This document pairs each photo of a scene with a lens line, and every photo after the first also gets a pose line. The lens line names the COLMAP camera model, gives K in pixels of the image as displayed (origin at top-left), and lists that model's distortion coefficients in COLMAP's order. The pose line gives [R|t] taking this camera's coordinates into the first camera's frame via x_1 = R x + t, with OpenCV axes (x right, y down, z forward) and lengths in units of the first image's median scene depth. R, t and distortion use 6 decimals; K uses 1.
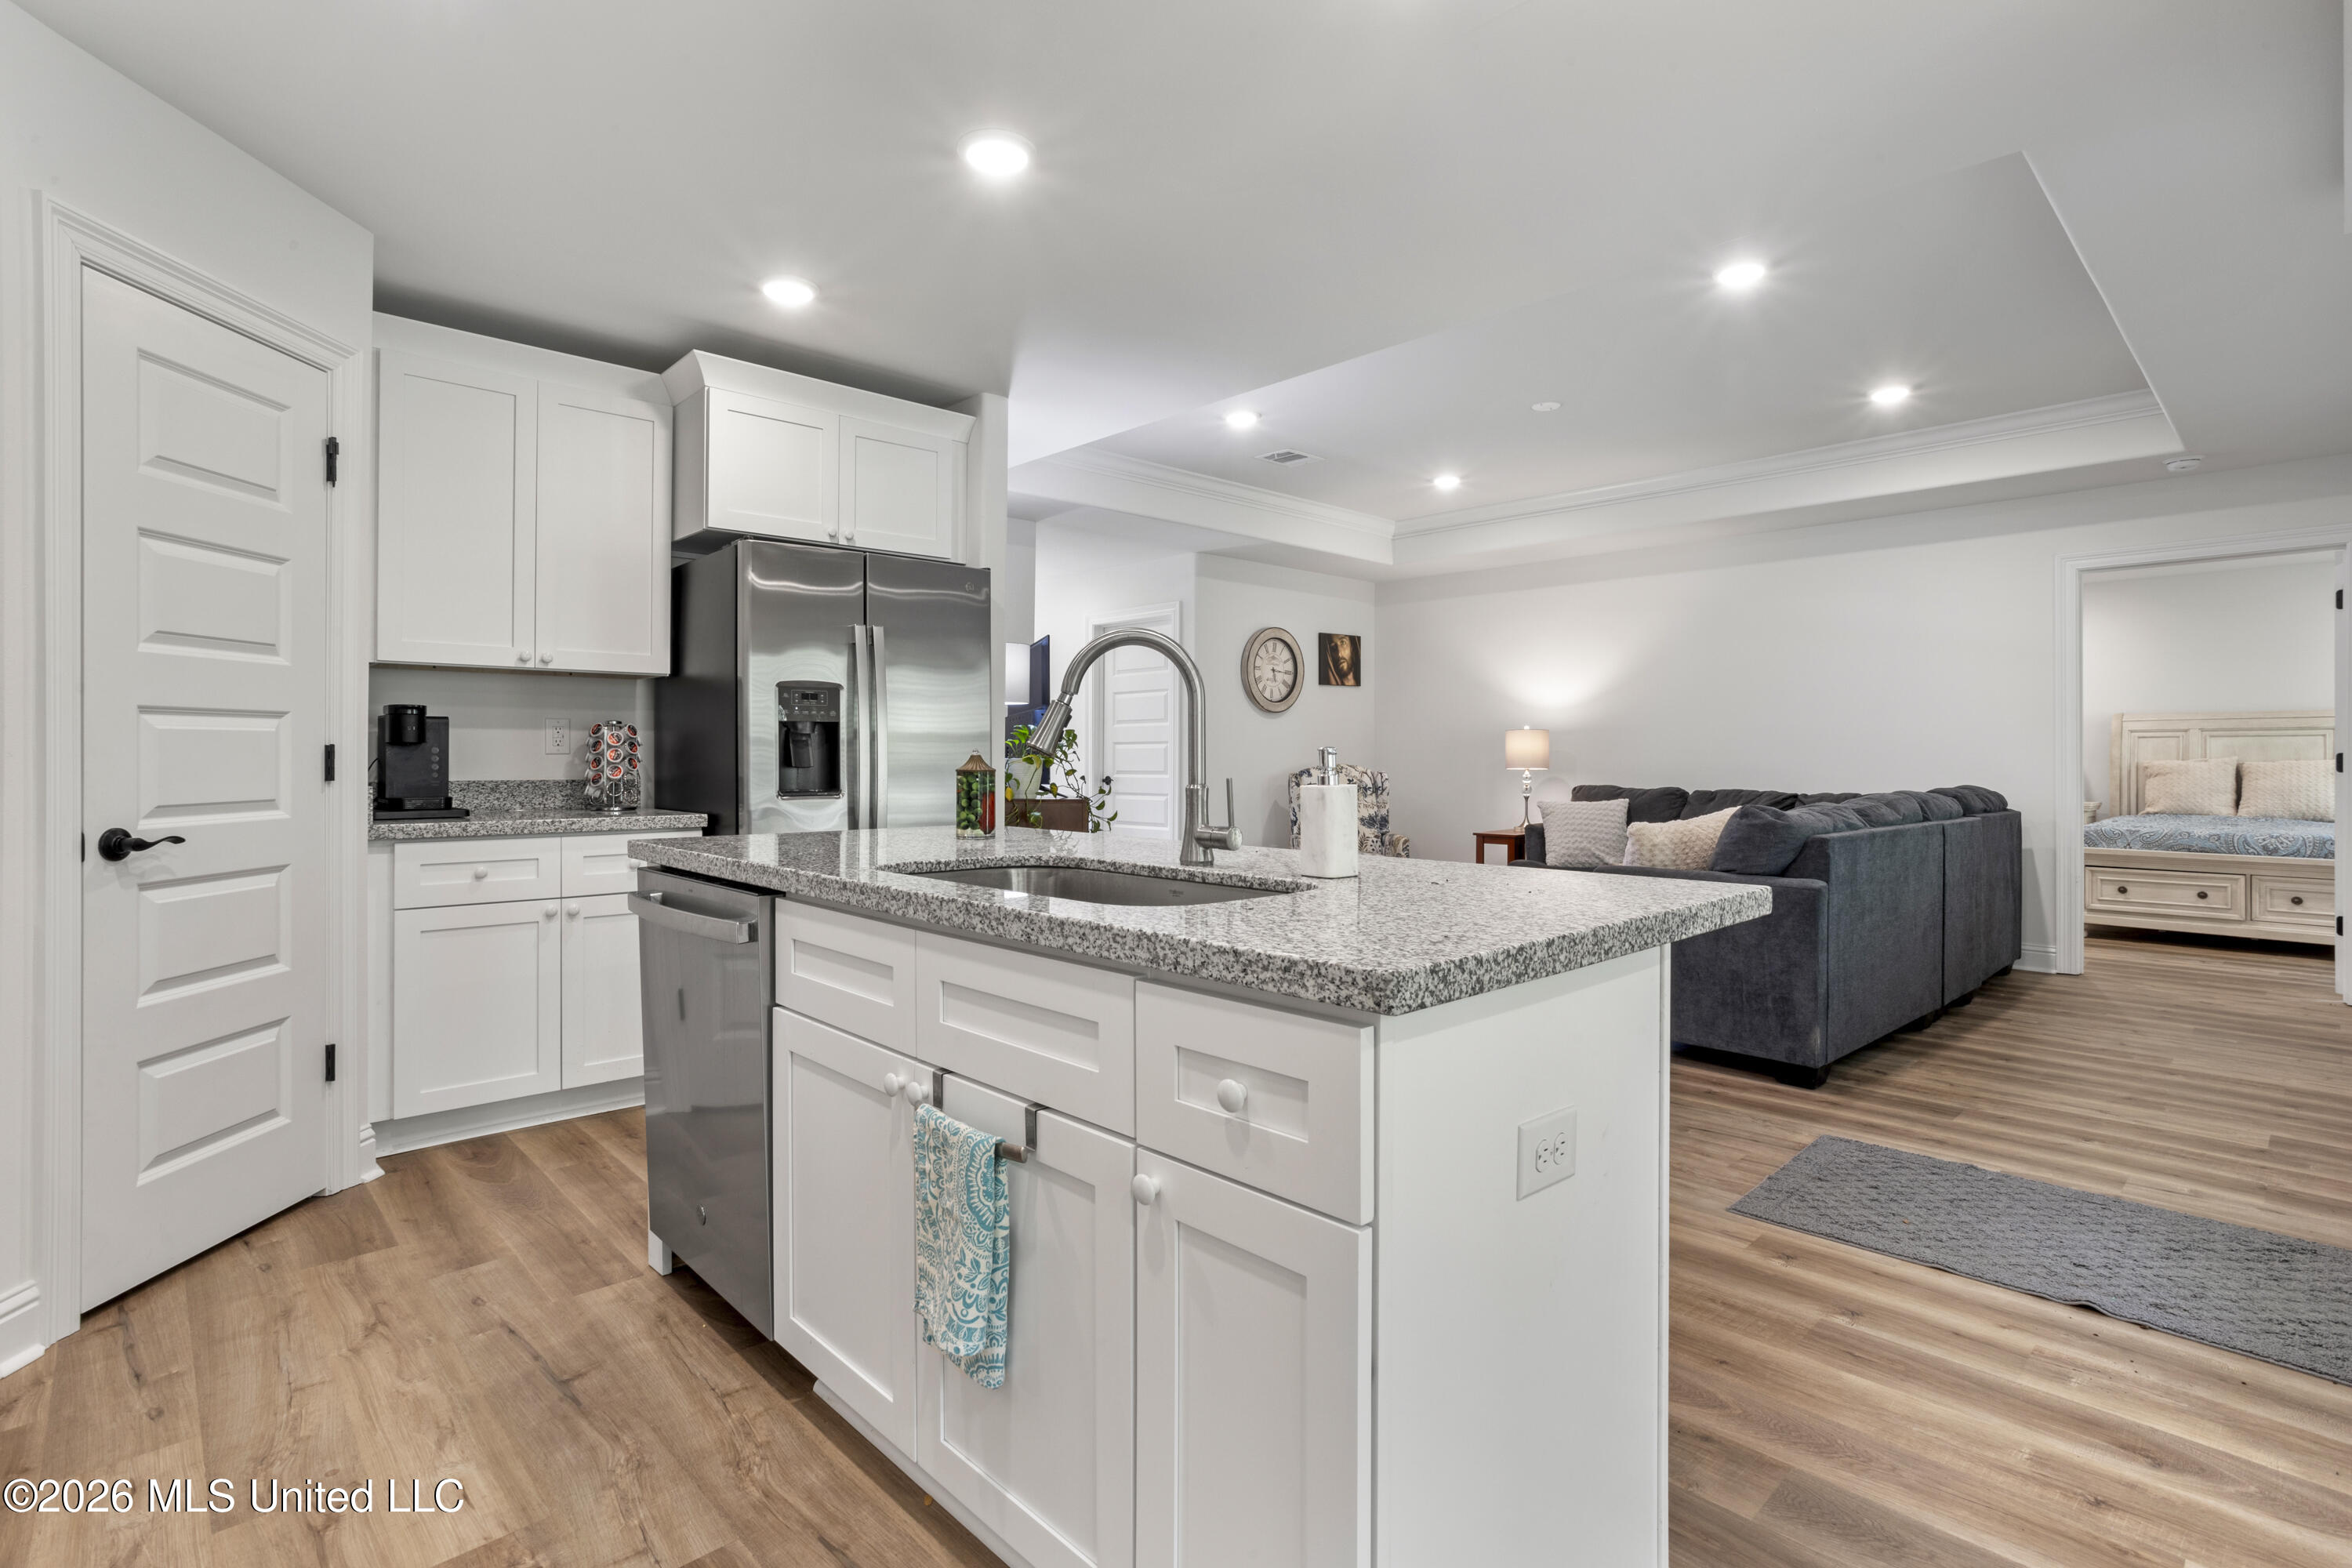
lens RADIAL K [[1132.6, 0, 1172.2], [0, 1132.6, 753.3], [0, 0, 1]] dist [-0.040627, 0.022224]
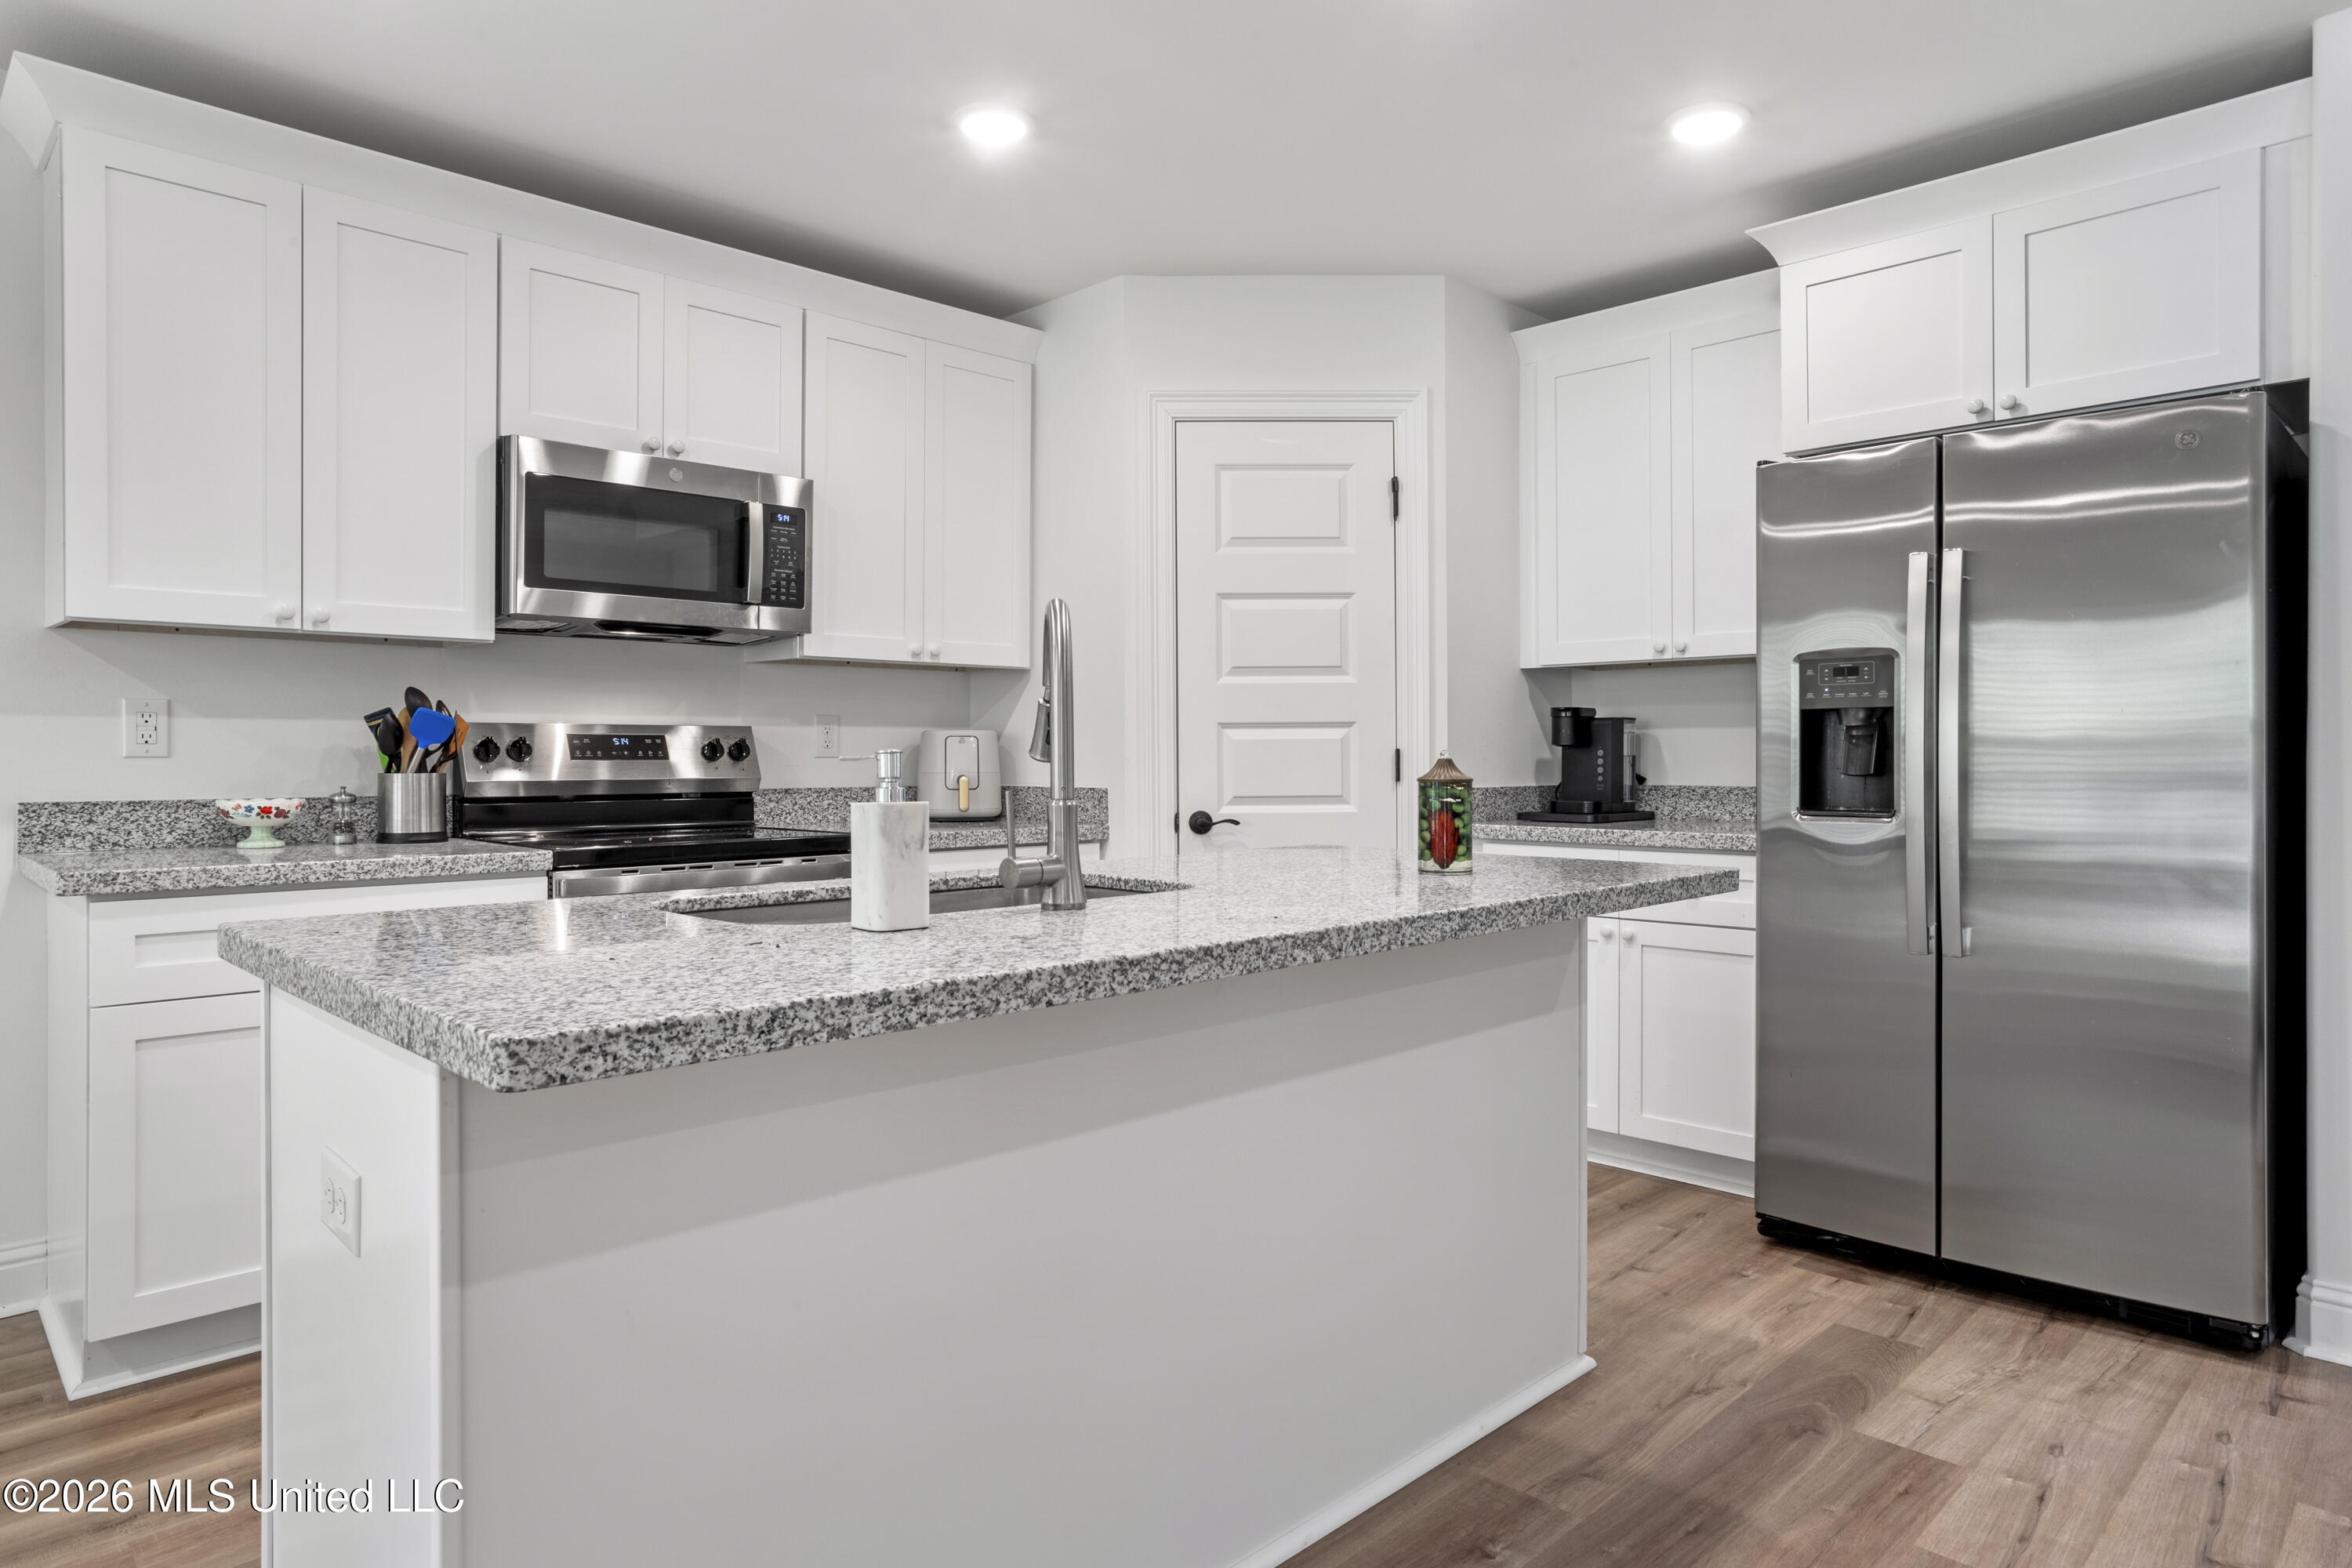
lens RADIAL K [[1404.4, 0, 1173.0], [0, 1404.4, 762.0], [0, 0, 1]] dist [-0.023808, 0.016559]
pose [[0.021861, 0.002551, -0.999758, 0.633335], [0.004024, 0.999988, 0.002640, 0.000640], [0.999753, -0.004081, 0.021850, 0.705305]]
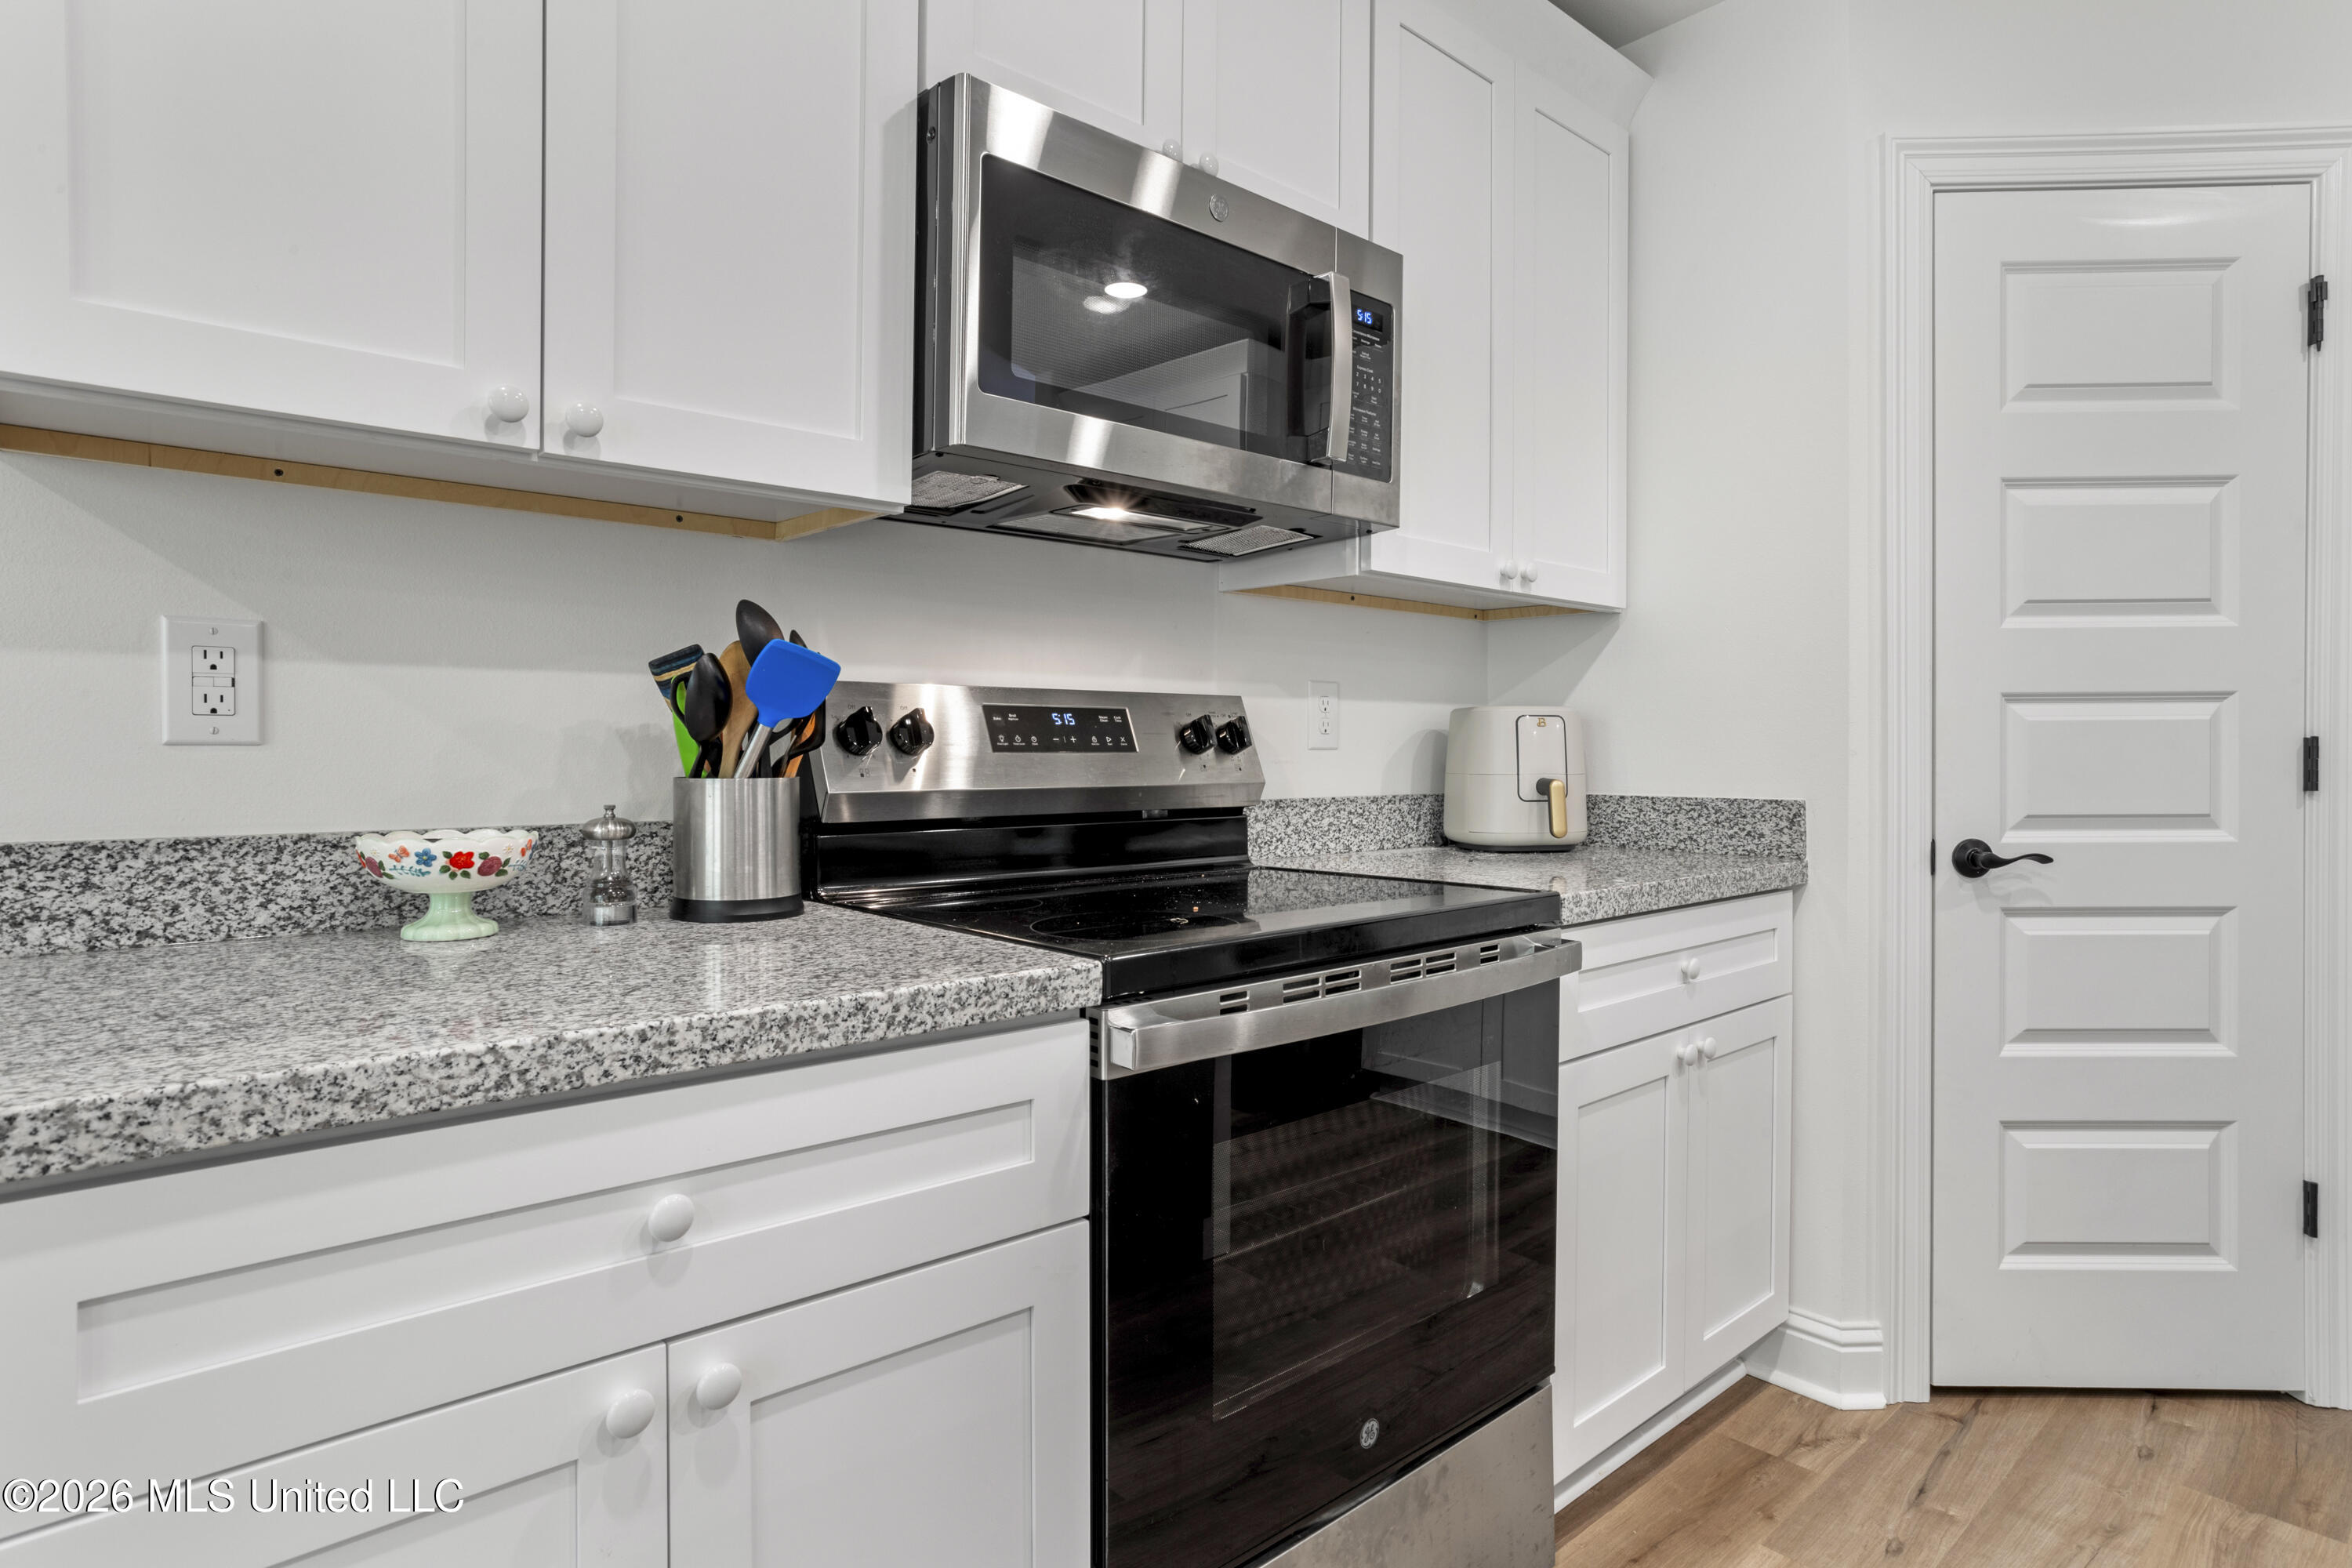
lens RADIAL K [[1263.8, 0, 1169.1], [0, 1263.8, 763.7], [0, 0, 1]] dist [-0.040082, 0.024687]
pose [[-0.028030, 0.008457, -0.999571, 0.014062], [0.001957, 0.999963, 0.008406, 0.000511], [0.999605, -0.001721, -0.028046, 0.314978]]
